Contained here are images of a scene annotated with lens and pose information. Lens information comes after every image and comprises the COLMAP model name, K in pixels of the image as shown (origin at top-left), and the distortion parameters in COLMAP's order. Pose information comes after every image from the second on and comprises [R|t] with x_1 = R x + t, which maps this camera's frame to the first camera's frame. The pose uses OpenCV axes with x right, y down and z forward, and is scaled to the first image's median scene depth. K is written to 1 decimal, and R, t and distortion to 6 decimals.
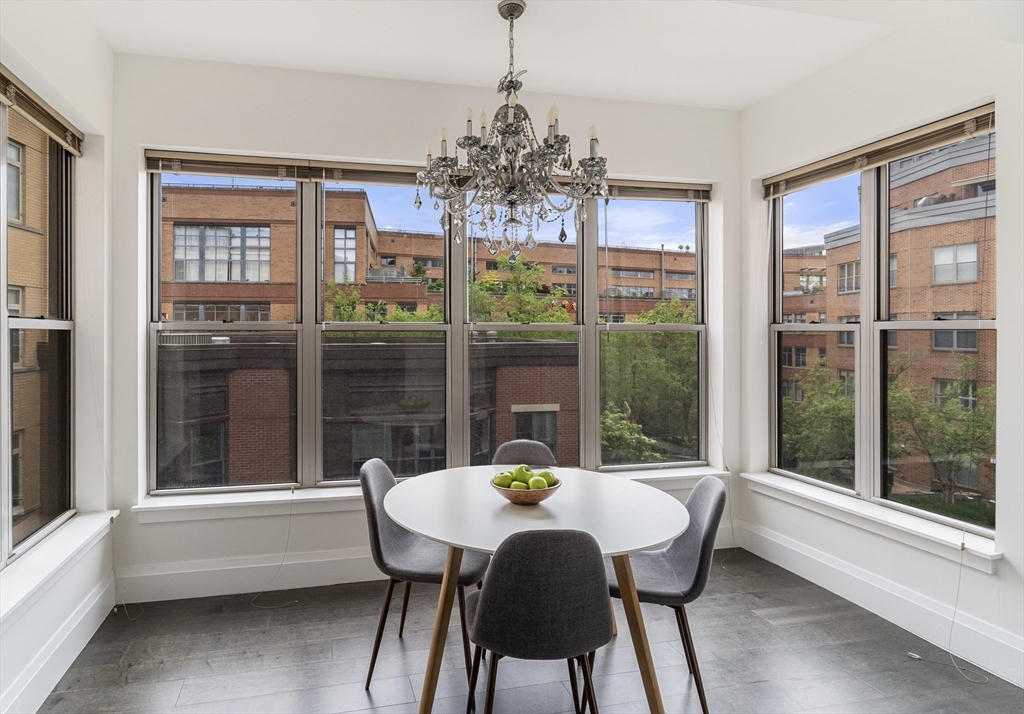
lens RADIAL K [[582.4, 0, 428.4], [0, 582.4, 332.1], [0, 0, 1]] dist [0.002395, -0.001644]
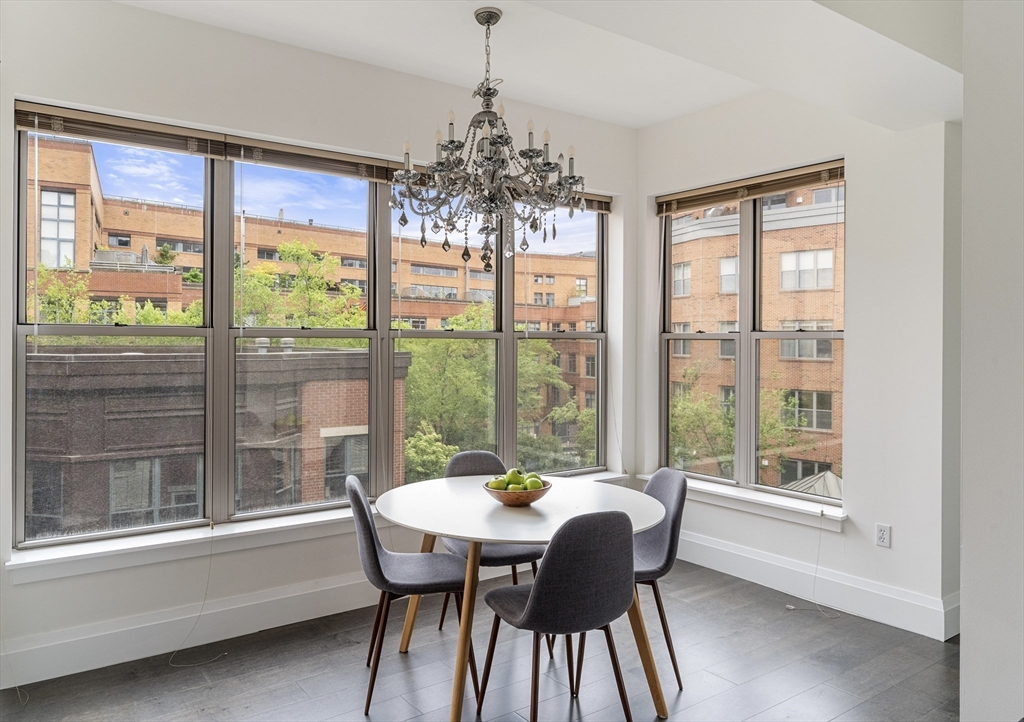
lens RADIAL K [[729.3, 0, 468.8], [0, 729.3, 340.5], [0, 0, 1]] dist [-0.015320, 0.010393]
pose [[0.924030, 0.004185, 0.382298, -0.249429], [-0.004874, 0.999988, 0.000834, 0.000424], [-0.382290, -0.002634, 0.924039, -0.096890]]
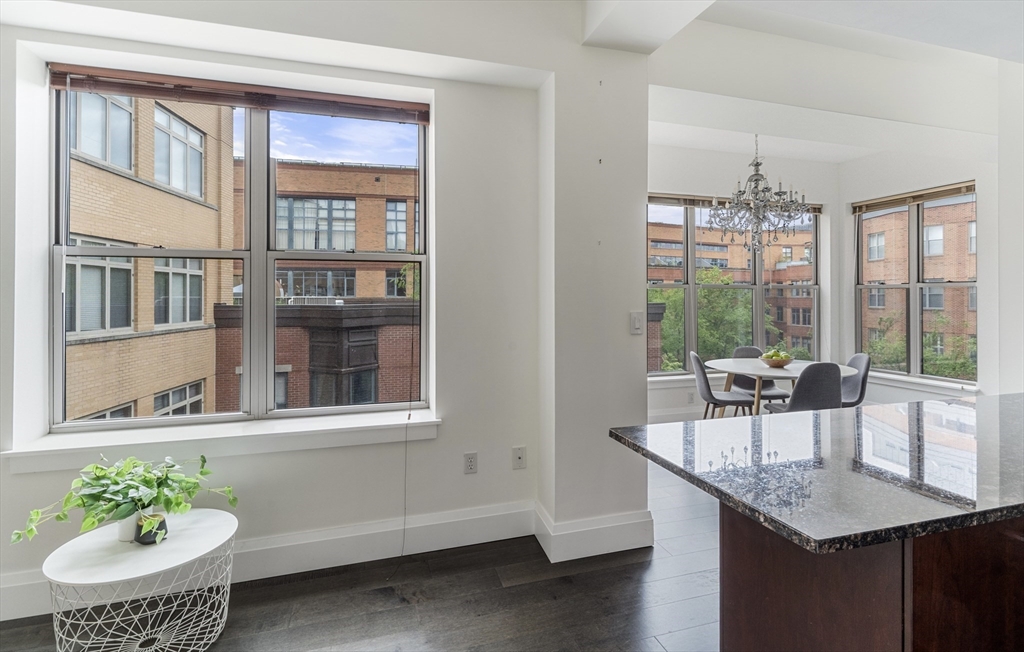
lens RADIAL K [[531.7, 0, 544.8], [0, 531.7, 293.7], [0, 0, 1]] dist [0.004100, 0.000108]
pose [[0.993017, -0.001024, 0.117966, -0.533738], [0.001703, 0.999983, -0.005661, 0.020052], [-0.117958, 0.005823, 0.993002, -0.479869]]
